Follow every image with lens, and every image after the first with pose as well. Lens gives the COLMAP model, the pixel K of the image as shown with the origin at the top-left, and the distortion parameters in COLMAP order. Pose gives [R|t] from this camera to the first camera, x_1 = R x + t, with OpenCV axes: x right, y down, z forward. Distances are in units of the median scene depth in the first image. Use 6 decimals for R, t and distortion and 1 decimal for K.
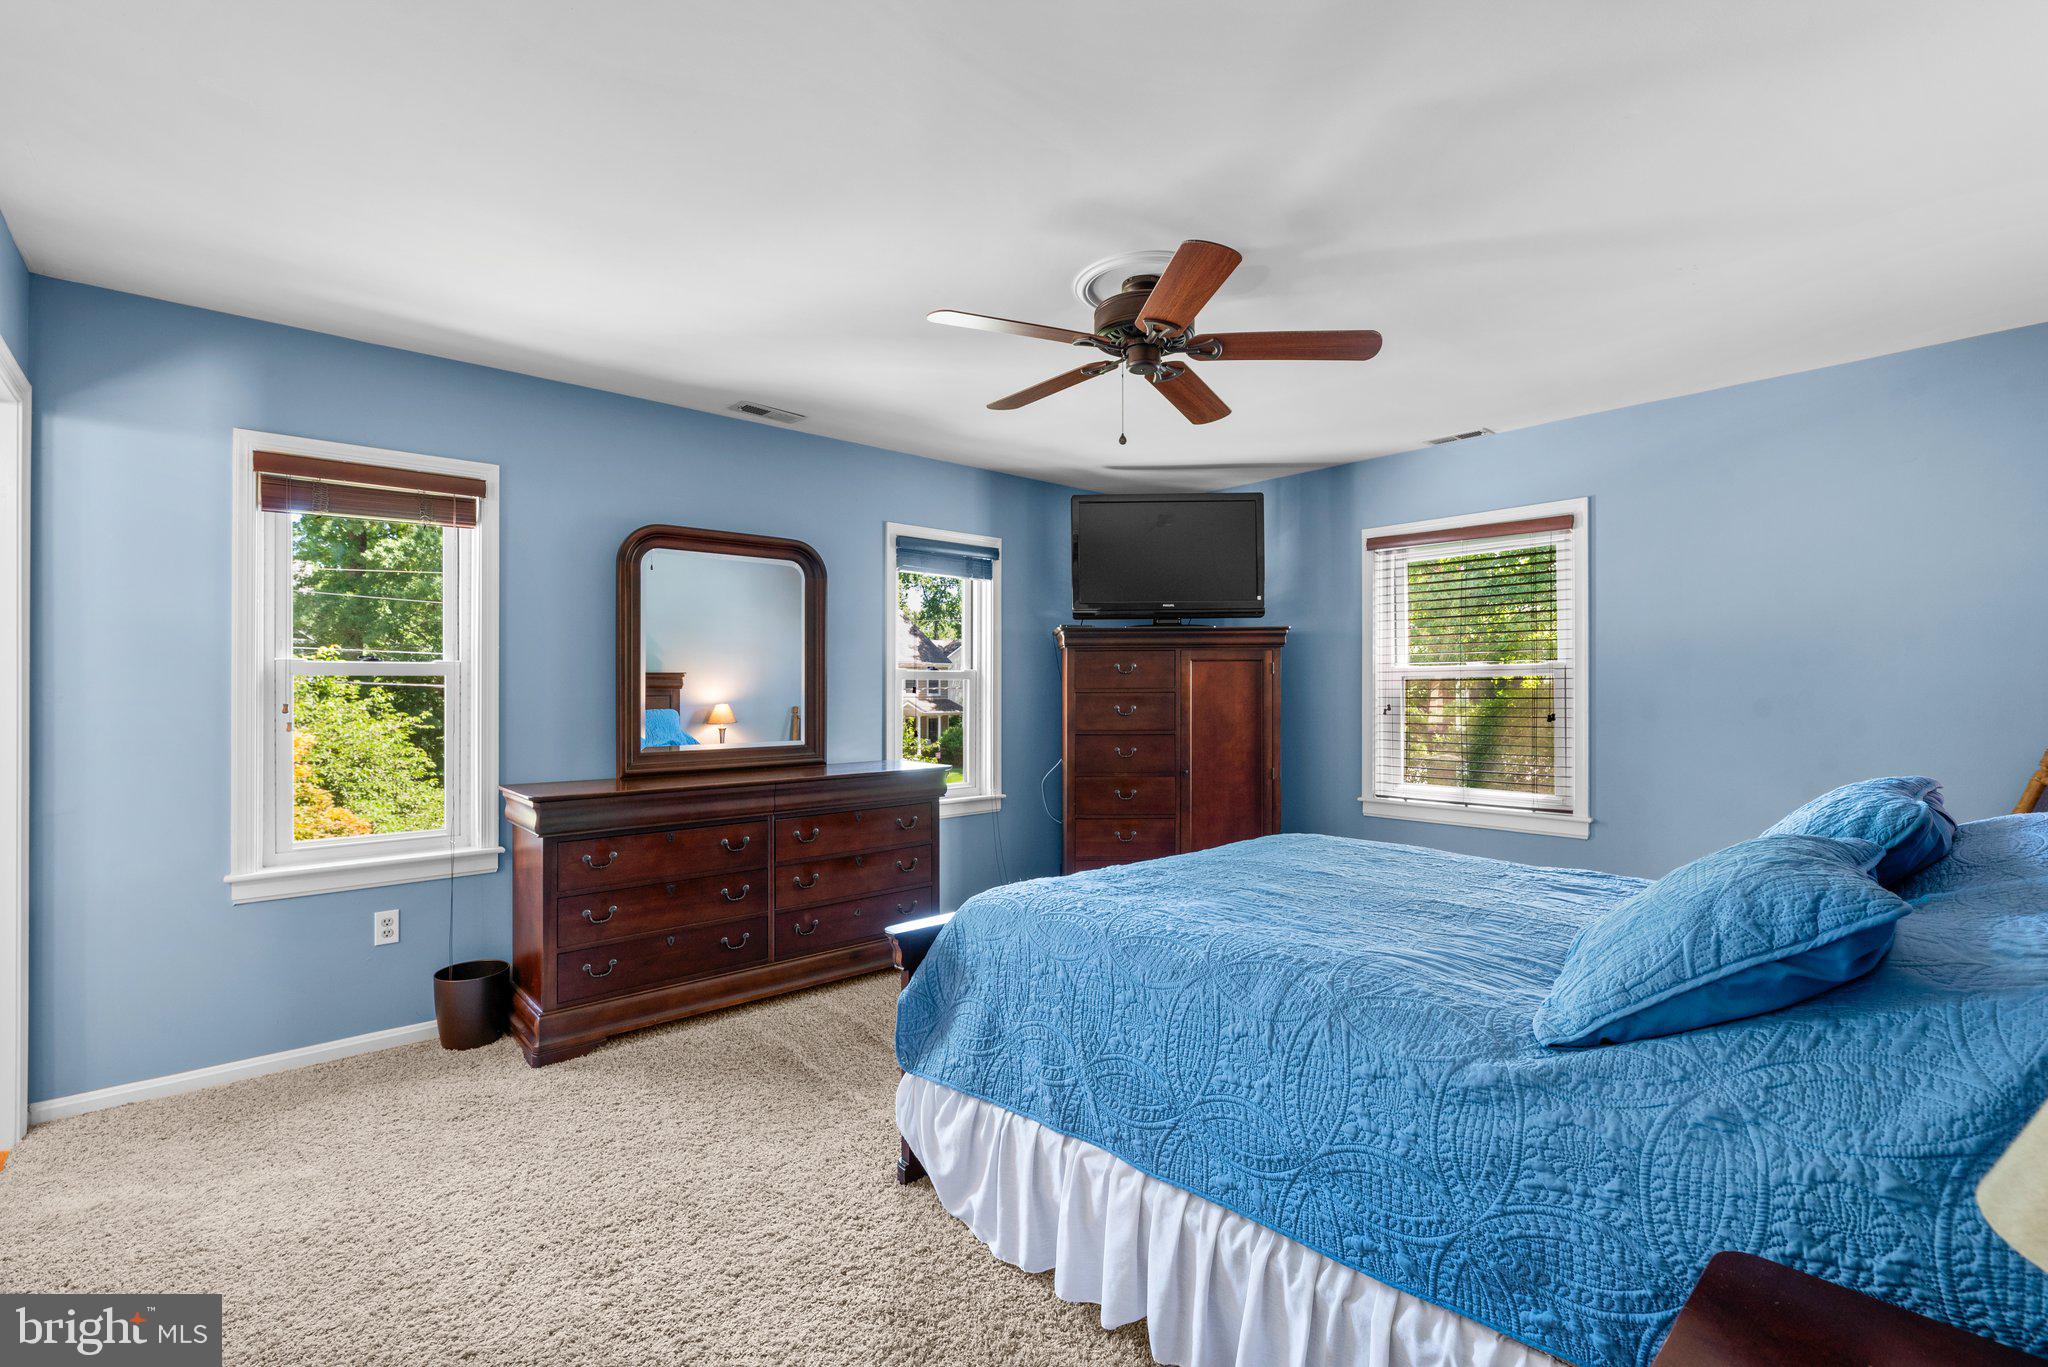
lens RADIAL K [[894.2, 0, 1024.0], [0, 894.2, 683.5], [0, 0, 1]] dist [0.000748, -0.000017]
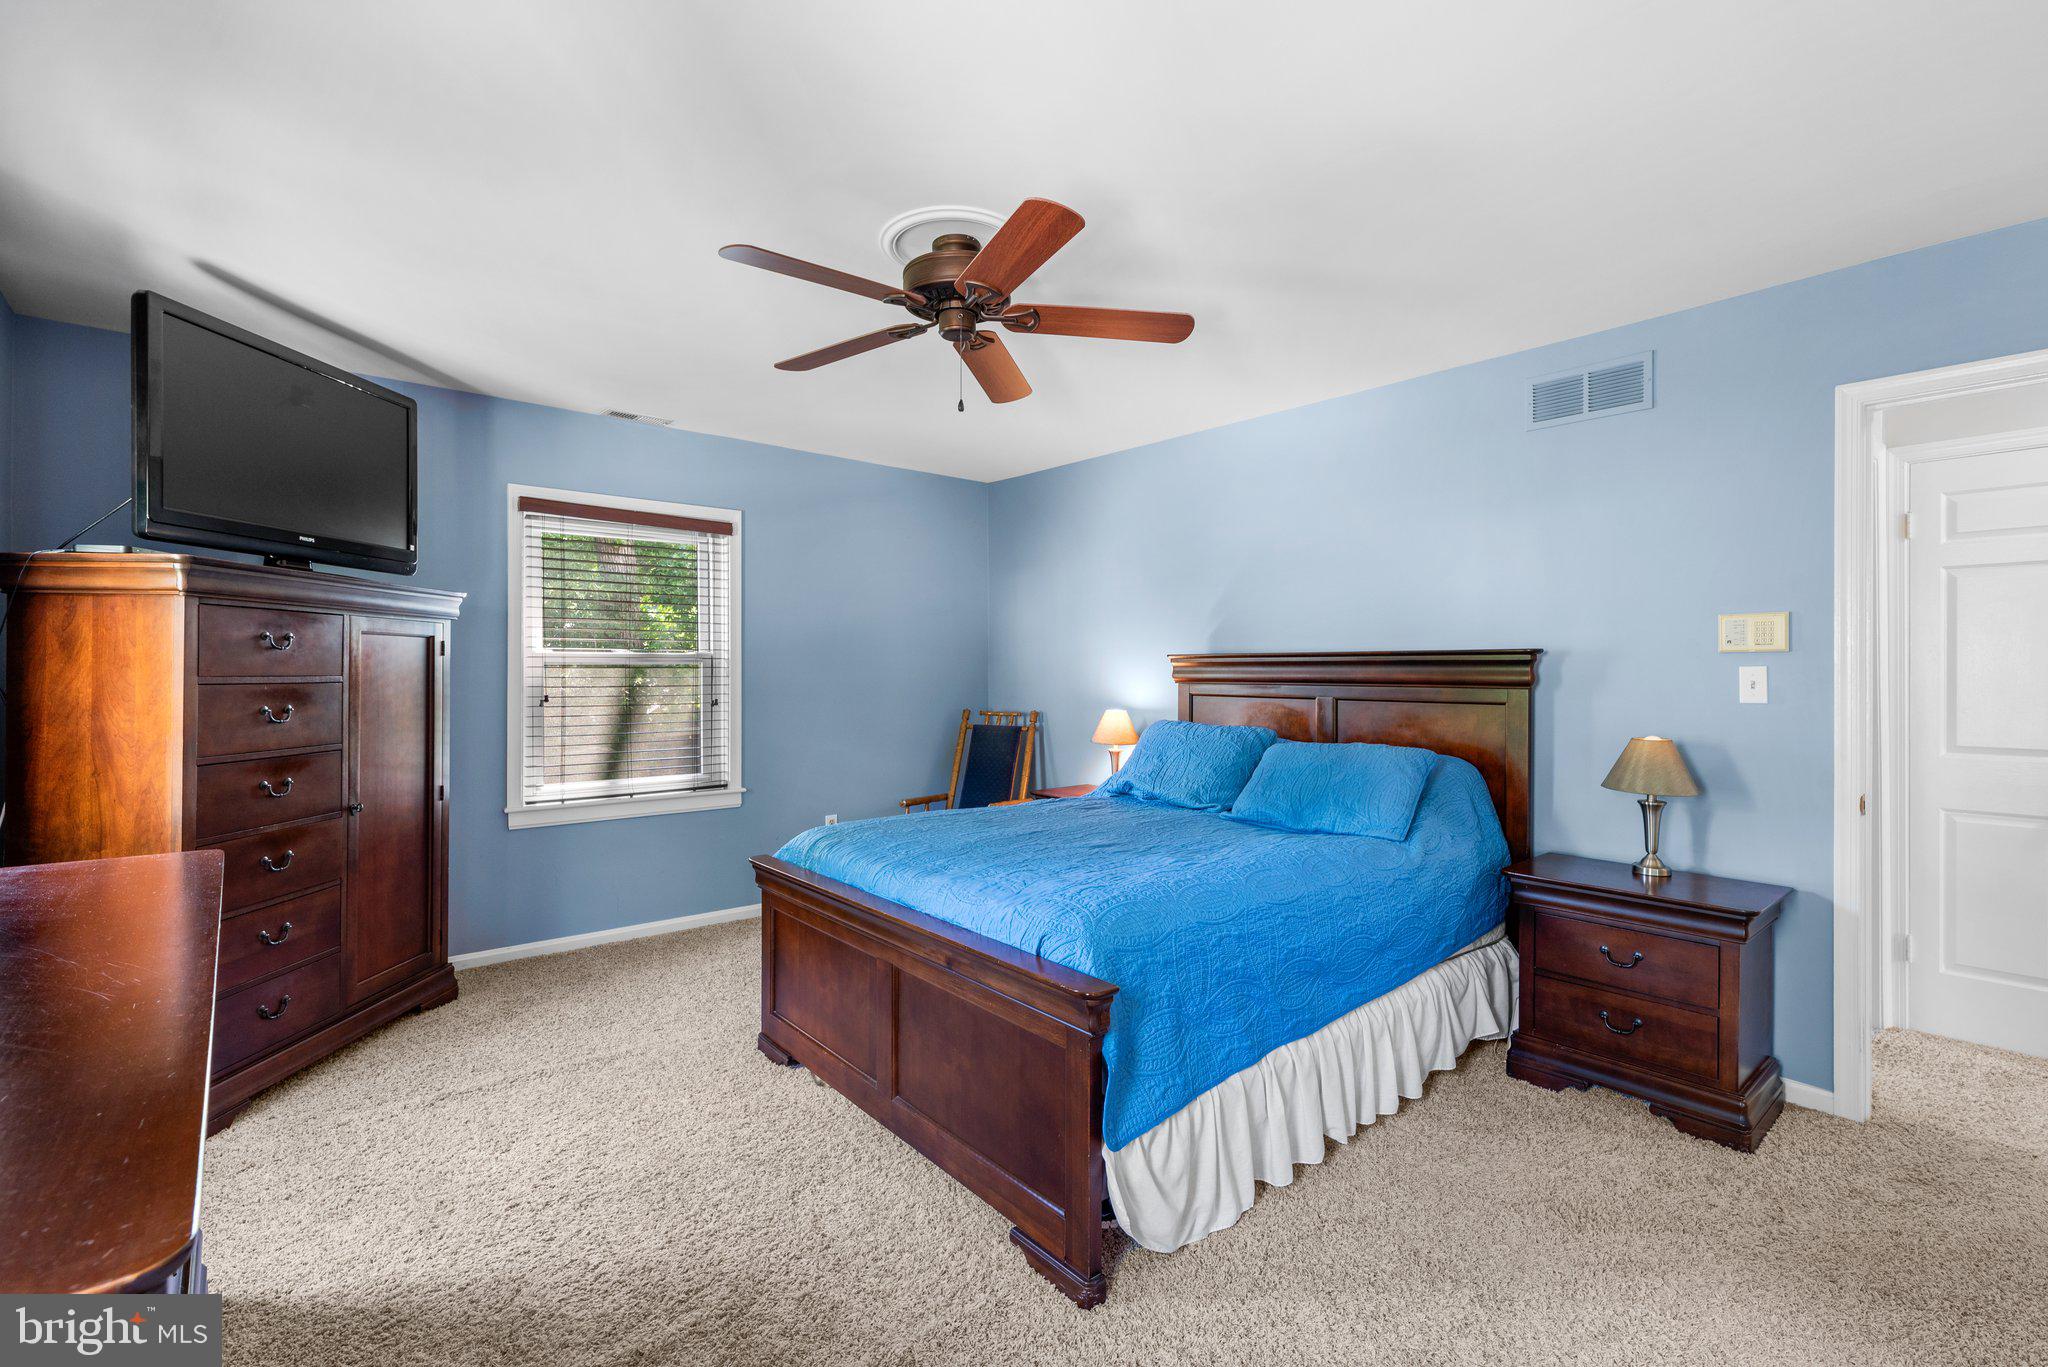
lens RADIAL K [[919.6, 0, 1024.0], [0, 919.6, 683.5], [0, 0, 1]] dist [0.004338, -0.000081]
pose [[0.028065, -0.006943, 0.999582, -0.544128], [-0.007002, 0.999950, 0.007142, 0.003161], [-0.999582, -0.007200, 0.028015, 0.596624]]
